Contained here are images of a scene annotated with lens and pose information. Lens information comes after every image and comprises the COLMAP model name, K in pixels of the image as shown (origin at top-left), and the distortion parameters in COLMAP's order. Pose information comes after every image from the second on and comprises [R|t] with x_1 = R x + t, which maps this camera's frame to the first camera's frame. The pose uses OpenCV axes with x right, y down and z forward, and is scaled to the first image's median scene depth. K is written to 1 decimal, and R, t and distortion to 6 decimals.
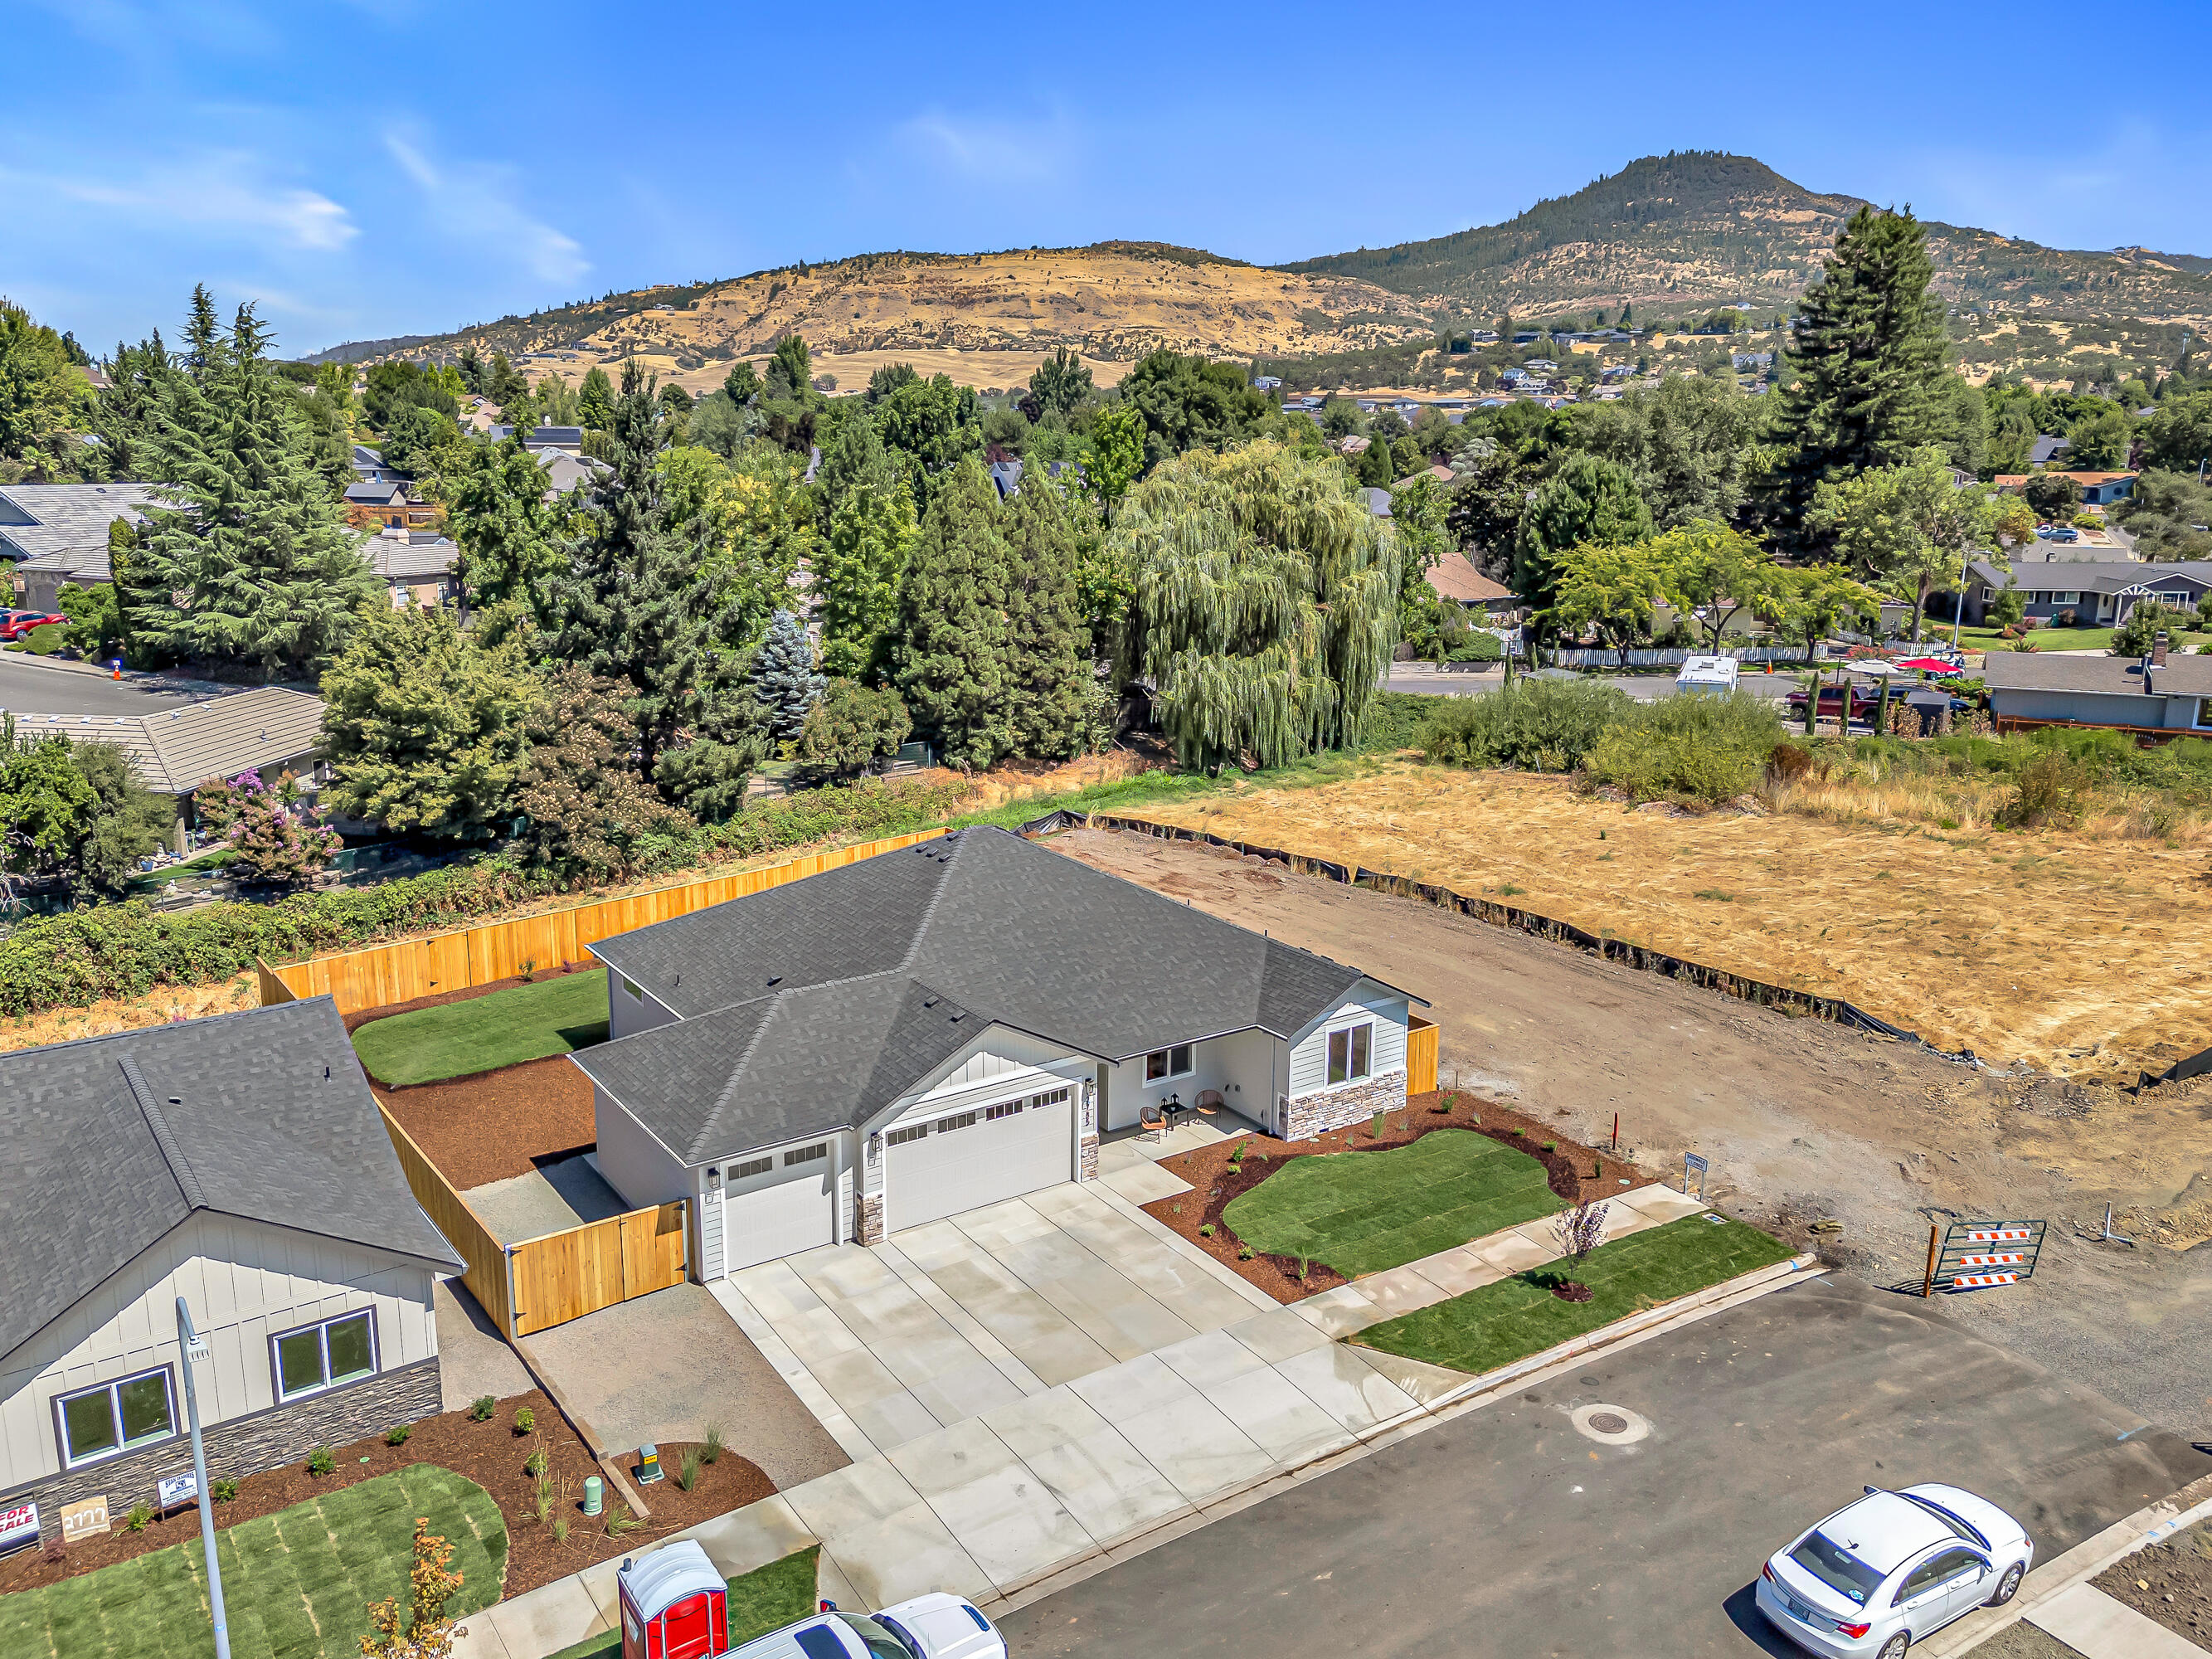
lens RADIAL K [[1658.8, 0, 1106.0], [0, 1658.8, 829.5], [0, 0, 1]] dist [0.085367, -0.098396]
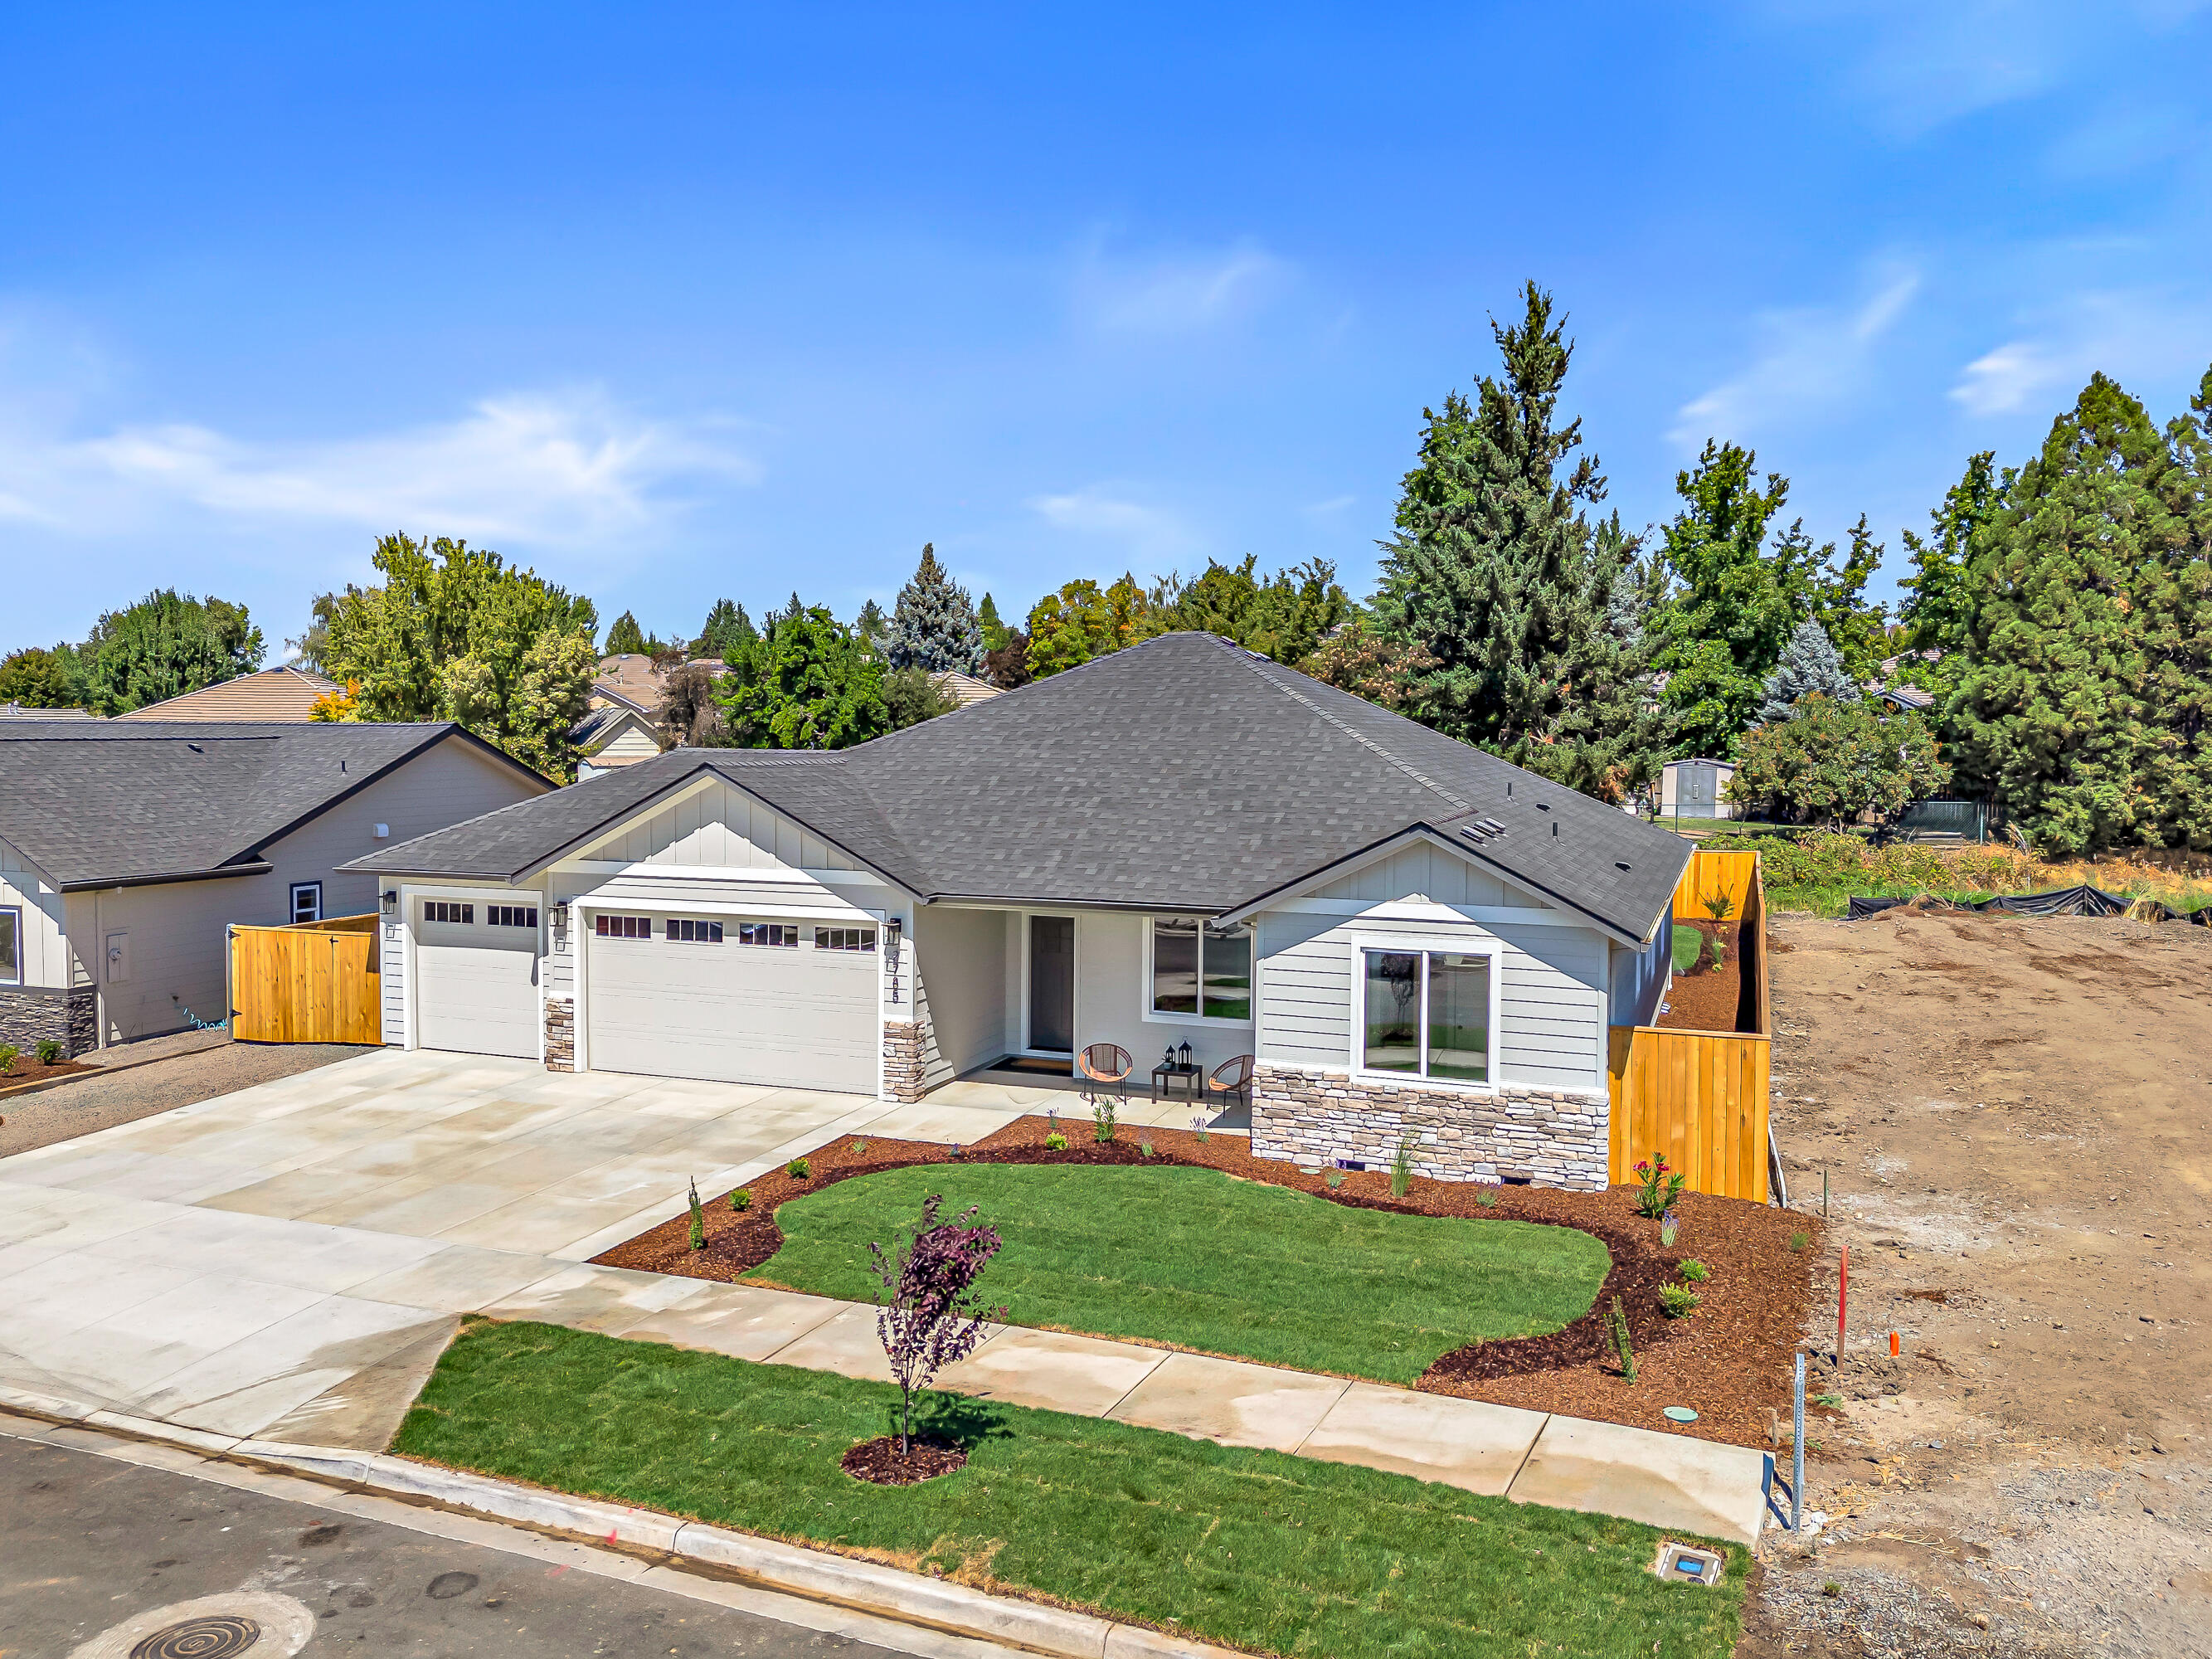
lens RADIAL K [[1658.8, 0, 1106.0], [0, 1658.8, 829.5], [0, 0, 1]] dist [0.085367, -0.098396]
pose [[0.558464, 0.044572, -0.828330, 0.332411], [-0.189256, 0.979066, -0.074914, 0.095963], [0.807651, 0.198604, 0.555209, 0.467775]]
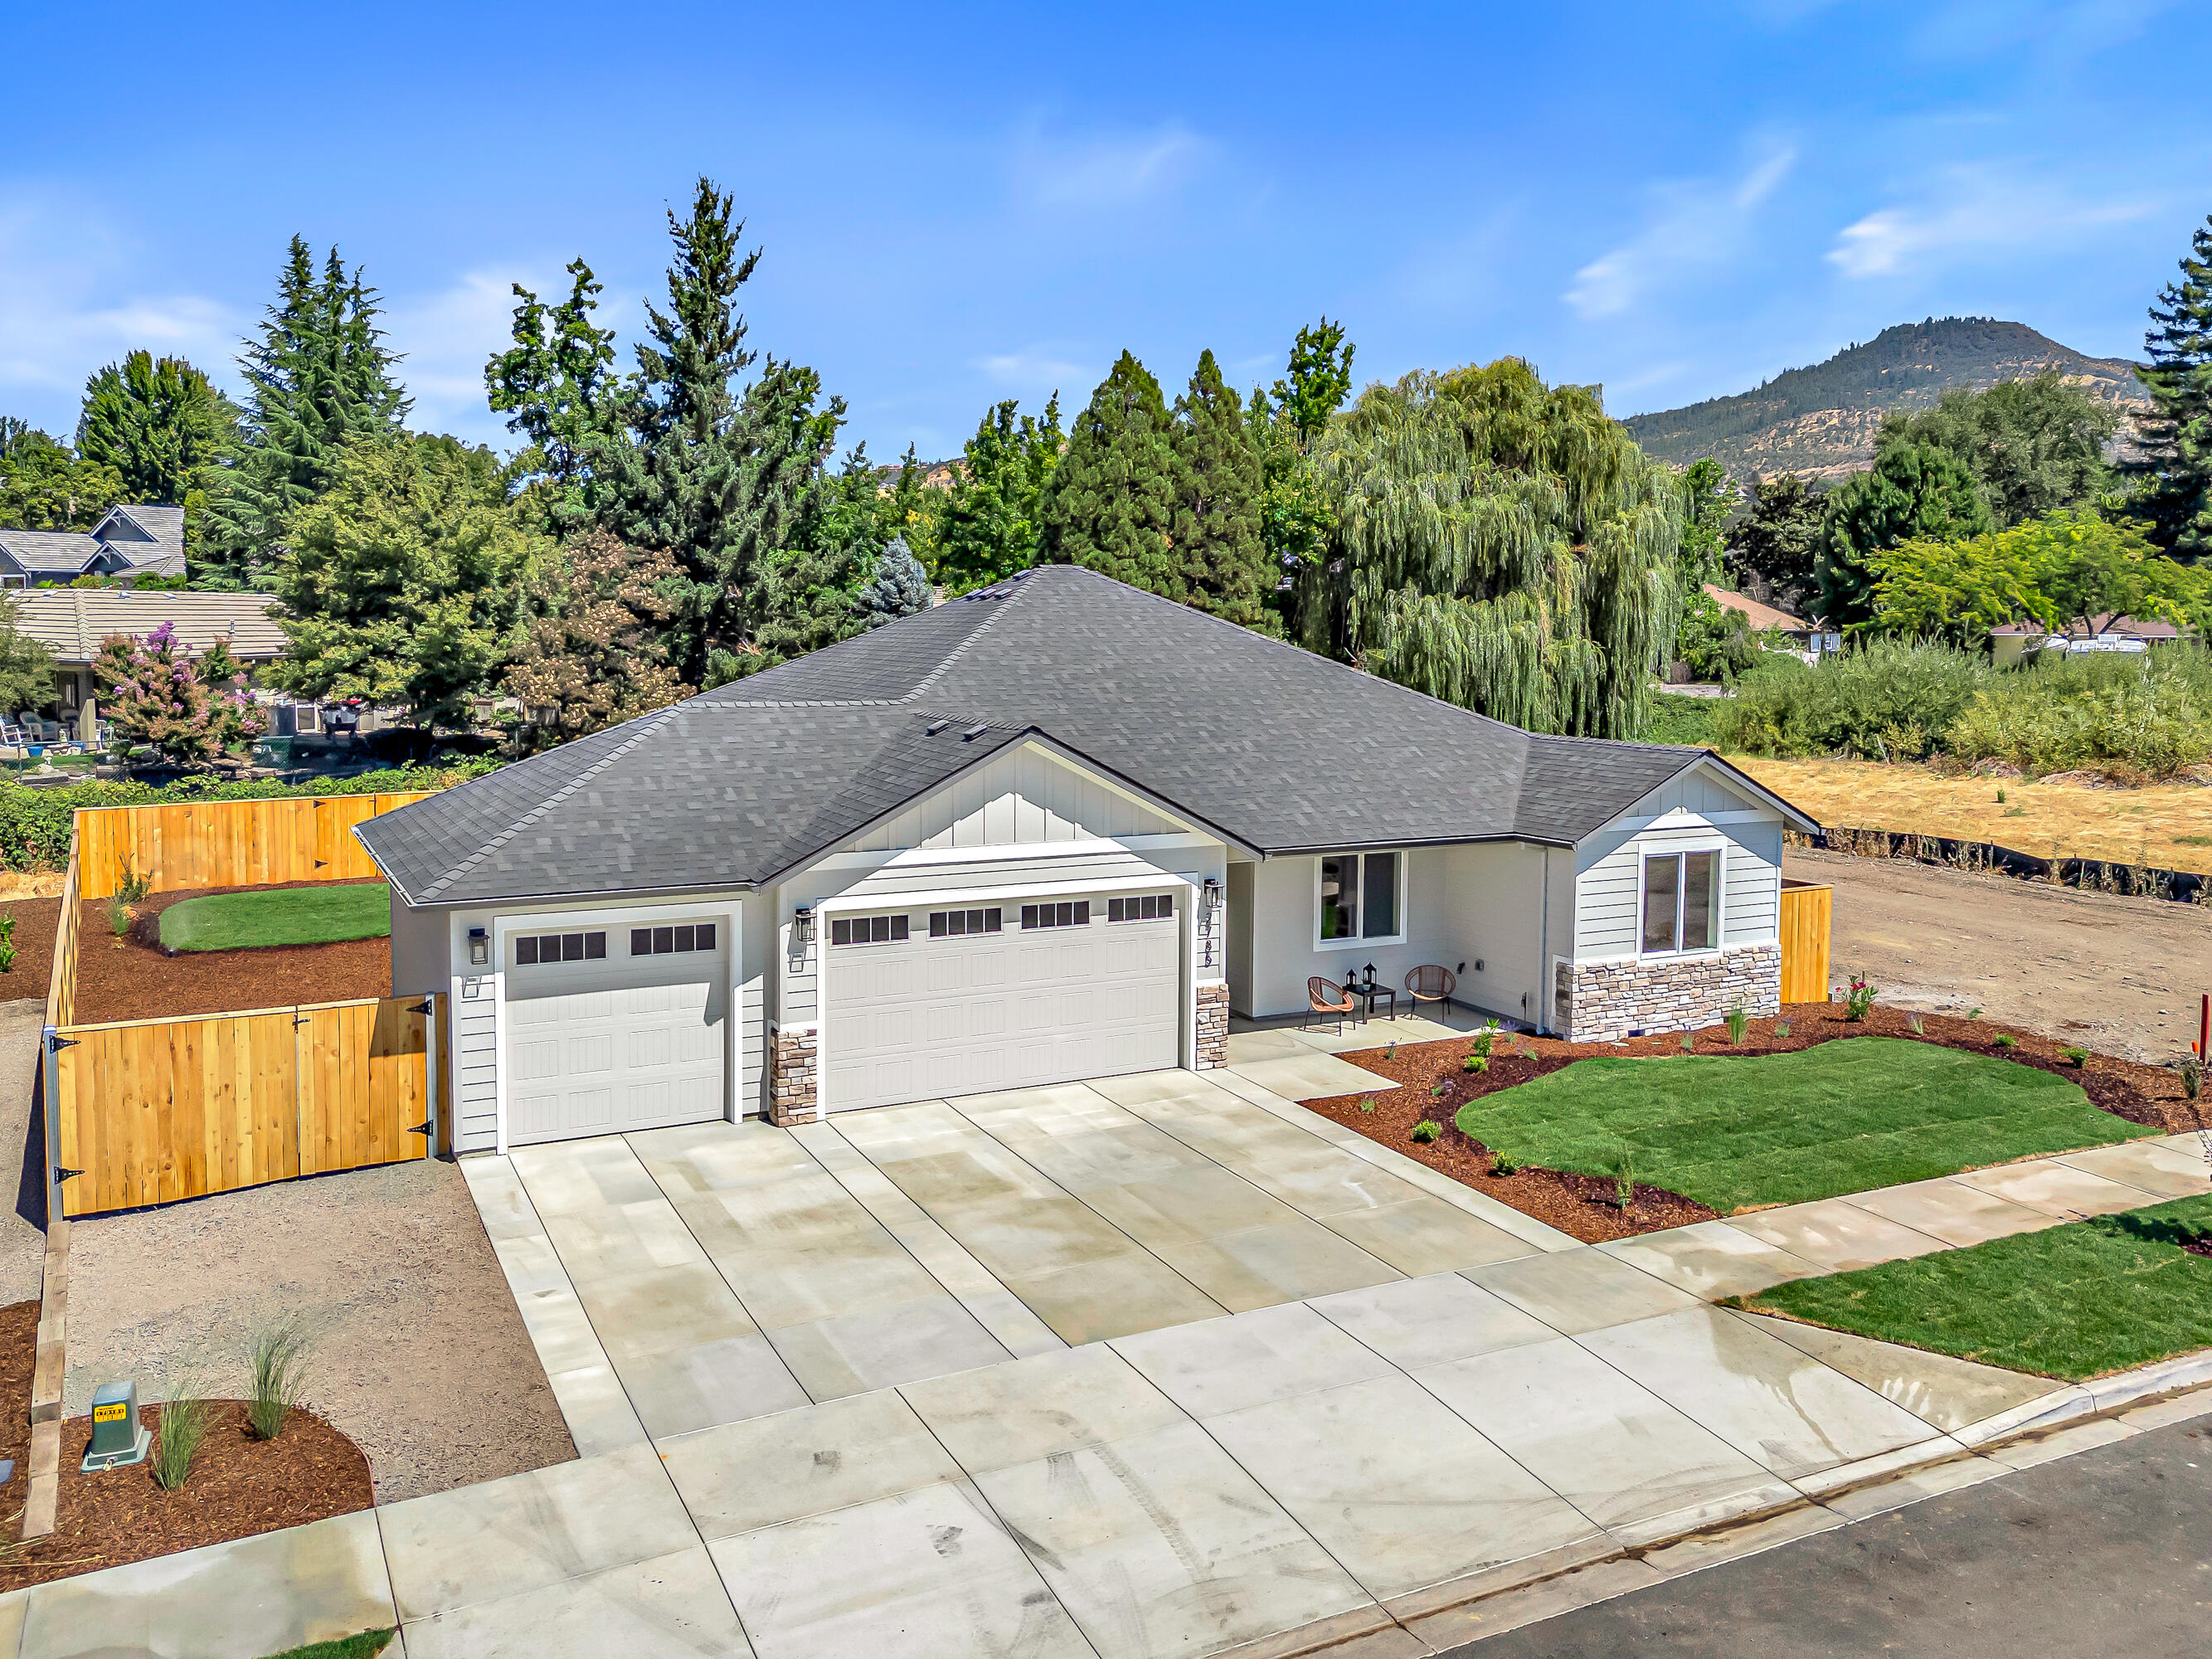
lens RADIAL K [[1723.0, 0, 1101.4], [0, 1723.0, 782.7], [0, 0, 1]] dist [0.065959, -0.066095]
pose [[0.991771, 0.010365, -0.127604, 0.017109], [-0.027754, 0.990422, -0.135258, 0.127155], [0.124980, 0.137687, 0.982559, 0.268826]]
